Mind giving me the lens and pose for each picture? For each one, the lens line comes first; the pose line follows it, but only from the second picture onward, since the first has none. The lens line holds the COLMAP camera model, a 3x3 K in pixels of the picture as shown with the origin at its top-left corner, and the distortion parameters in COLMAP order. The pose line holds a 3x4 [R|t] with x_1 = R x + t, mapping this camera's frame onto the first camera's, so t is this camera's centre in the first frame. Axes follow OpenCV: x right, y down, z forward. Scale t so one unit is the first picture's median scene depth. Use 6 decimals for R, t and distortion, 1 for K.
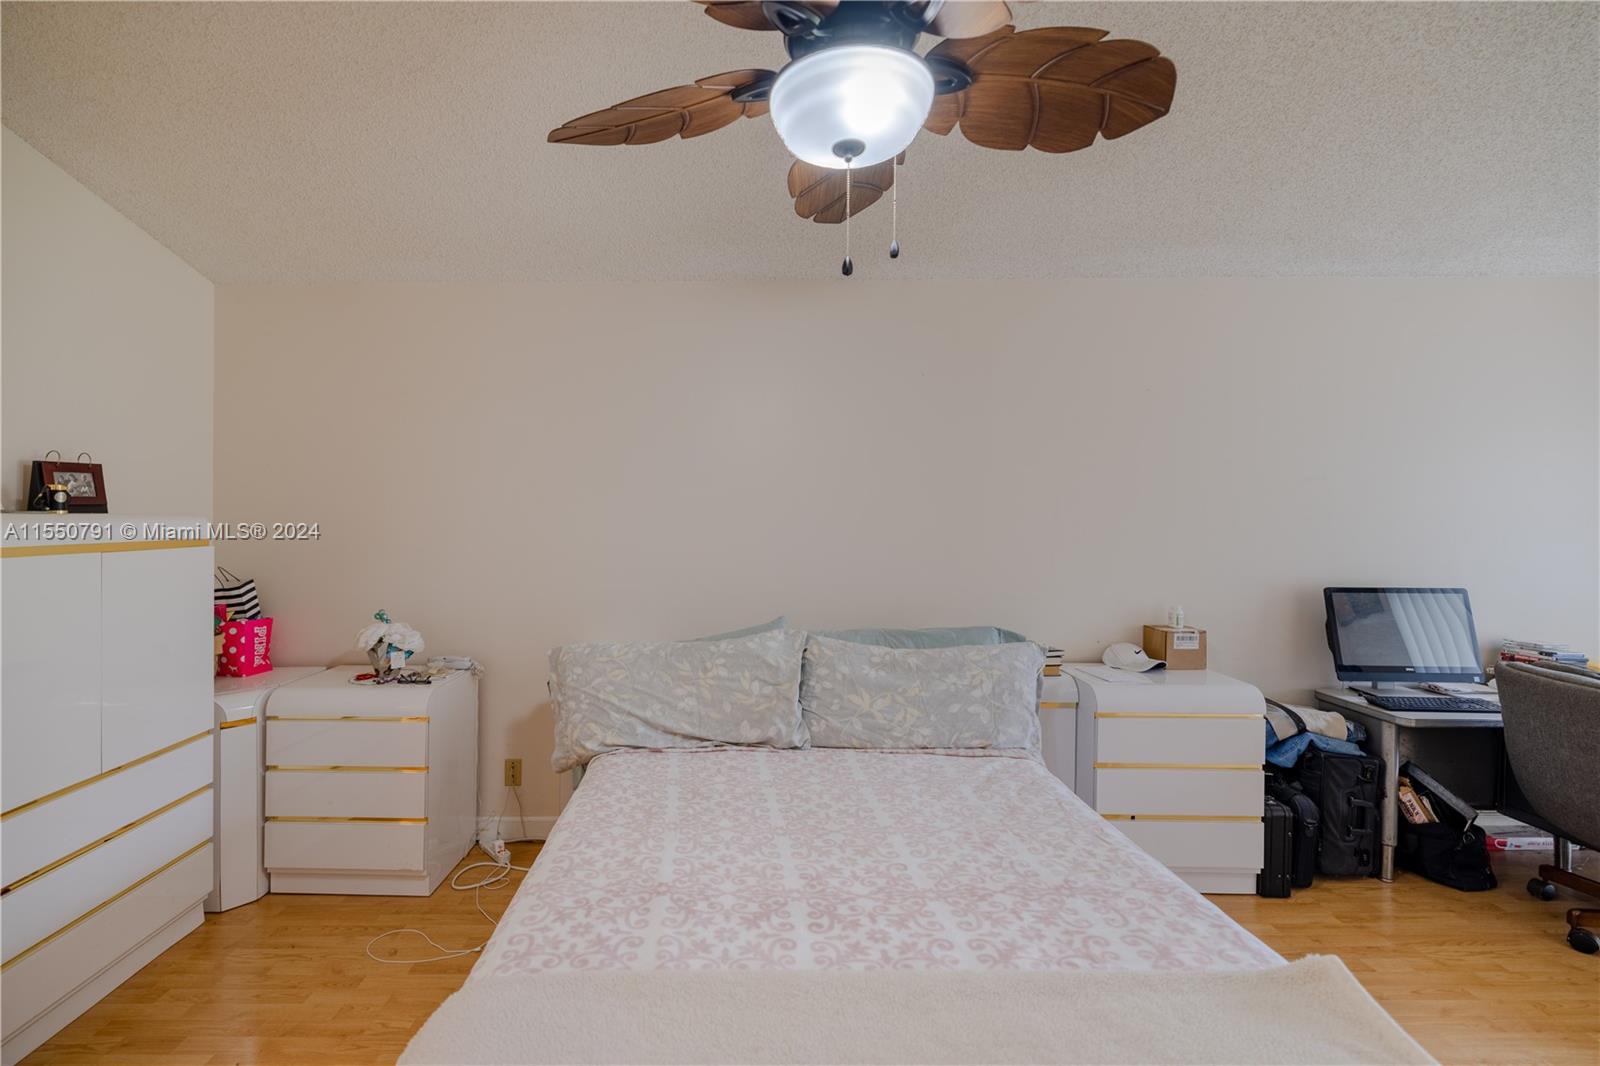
lens RADIAL K [[697.1, 0, 738.1], [0, 697.1, 535.6], [0, 0, 1]] dist [0.001719, 0.000375]
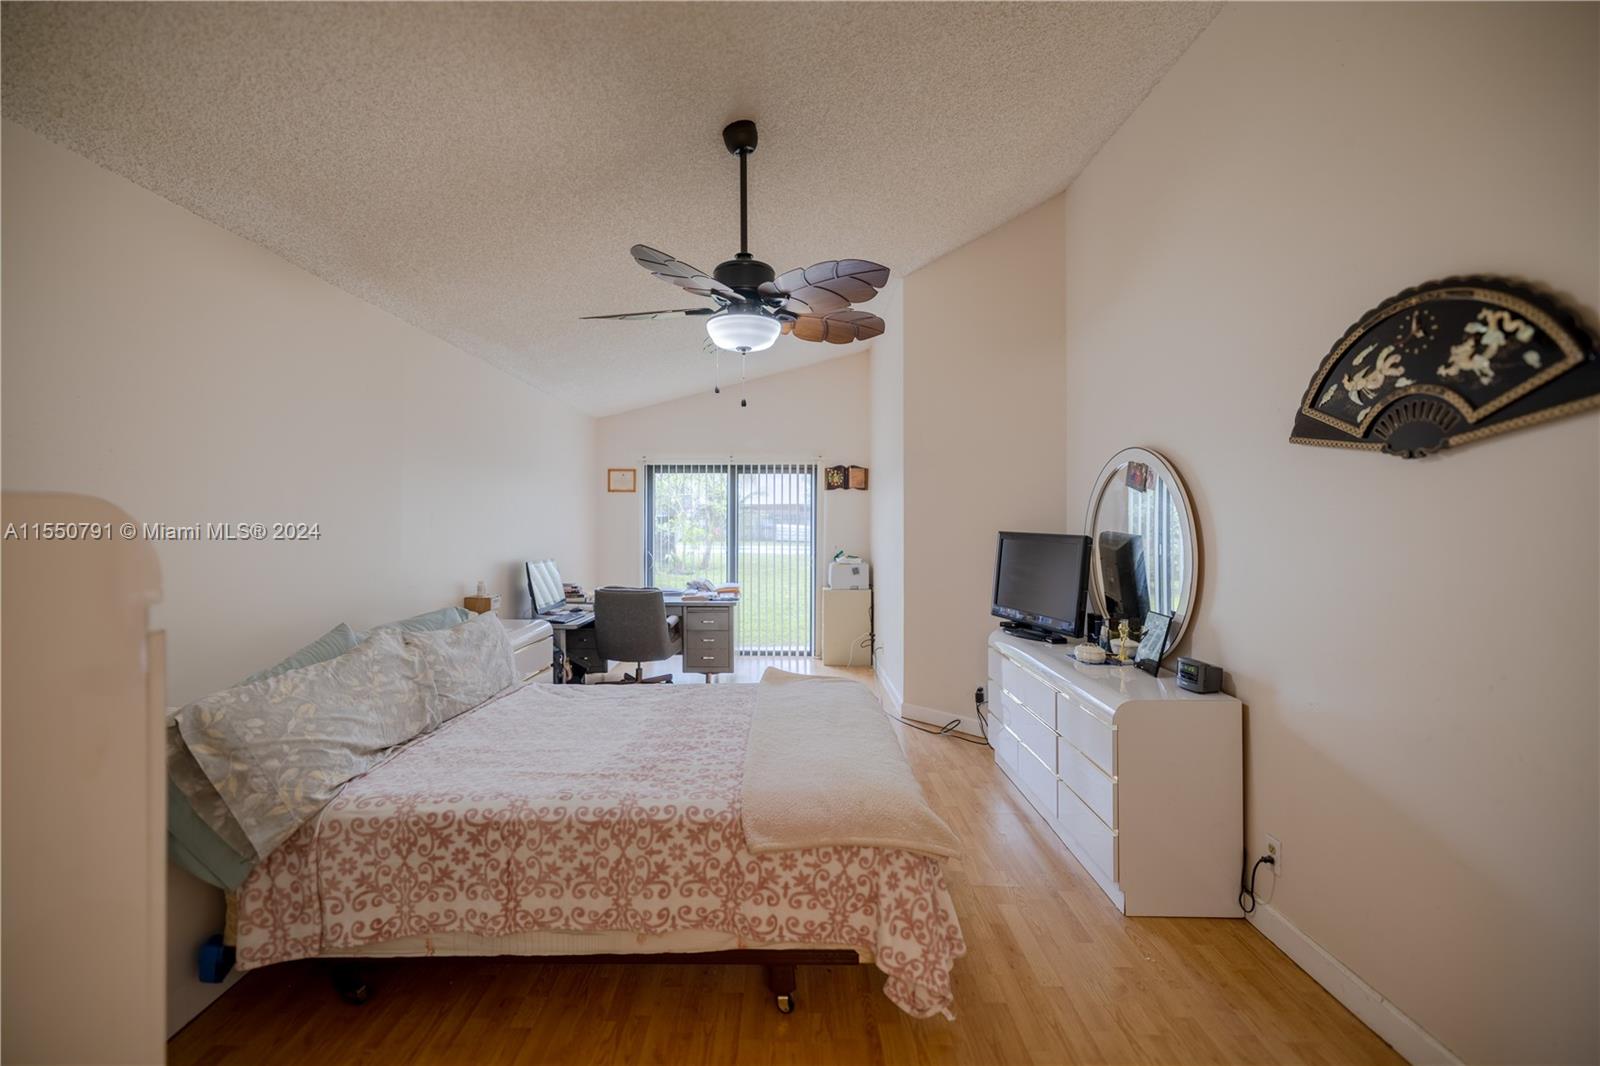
lens RADIAL K [[694.7, 0, 769.4], [0, 694.7, 517.4], [0, 0, 1]] dist [0.000906, 0.000073]
pose [[0.018220, 0.006117, 0.999815, -1.005056], [0.030011, 0.999527, -0.006662, -0.007426], [-0.999383, 0.030127, 0.018028, 0.436079]]
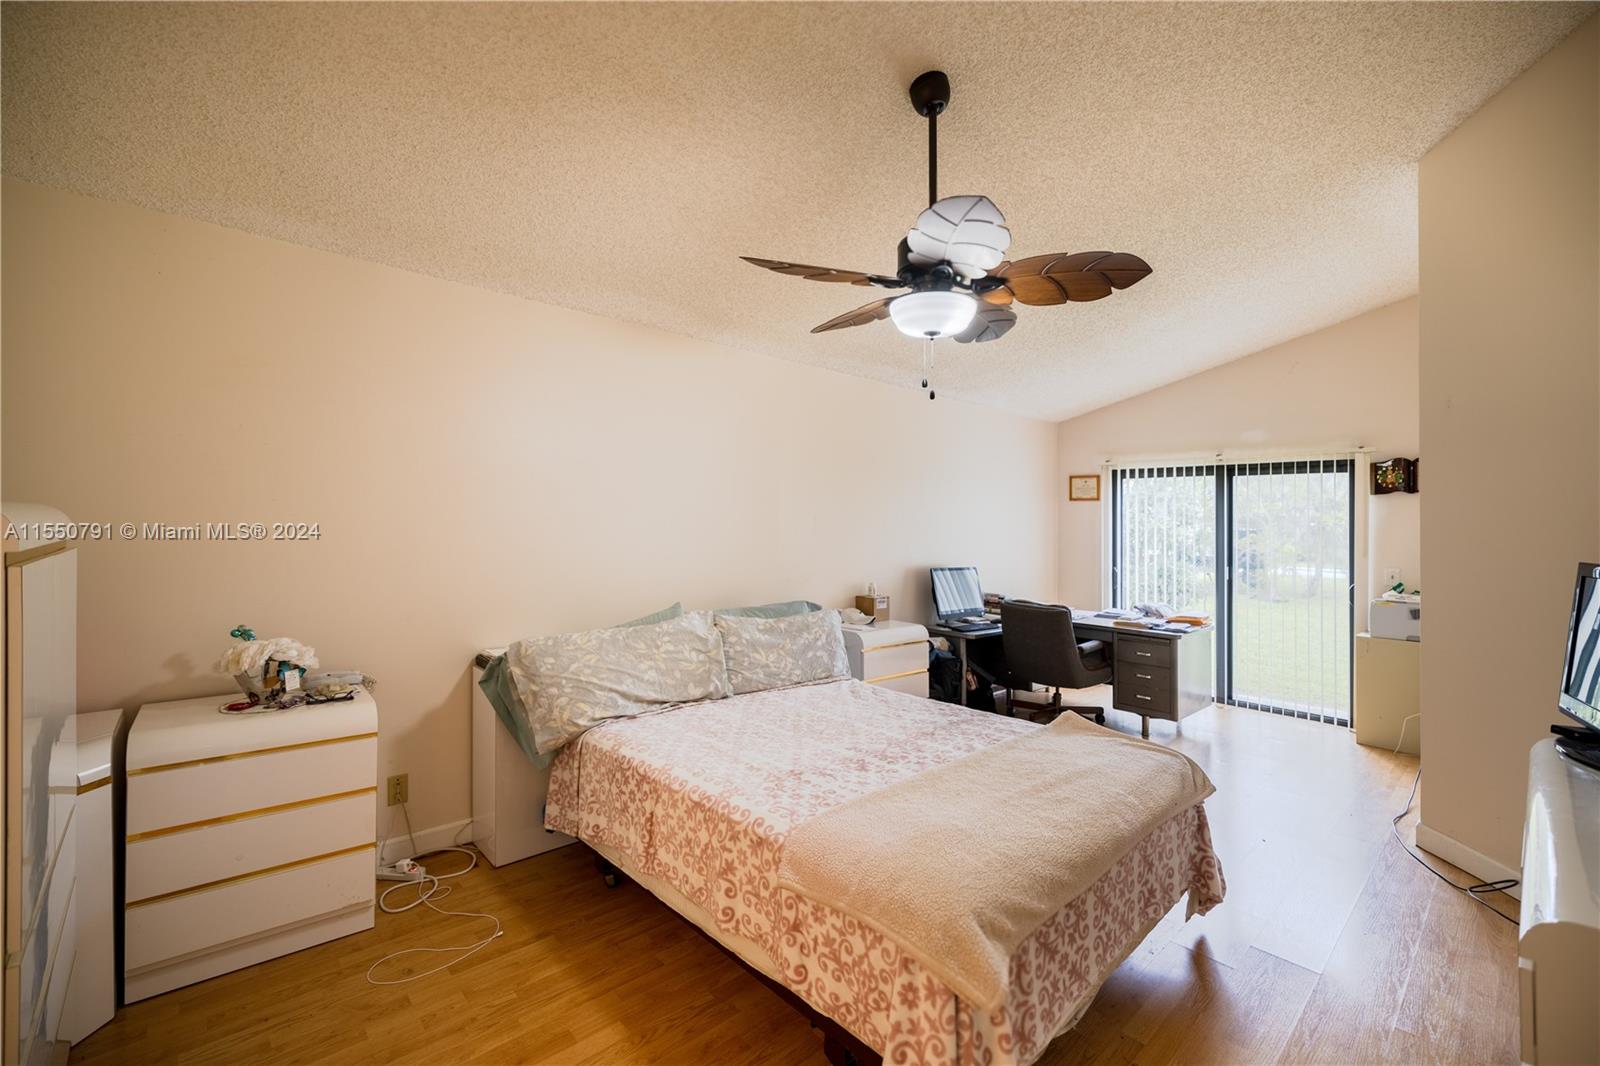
lens RADIAL K [[681.7, 0, 799.8], [0, 681.7, 526.7], [0, 0, 1]] dist [0.000601, -0.000019]
pose [[0.732593, 0.016357, 0.680471, -0.695713], [-0.002243, 0.999764, -0.021618, 0.006378], [-0.680663, 0.014311, 0.732456, -0.054630]]
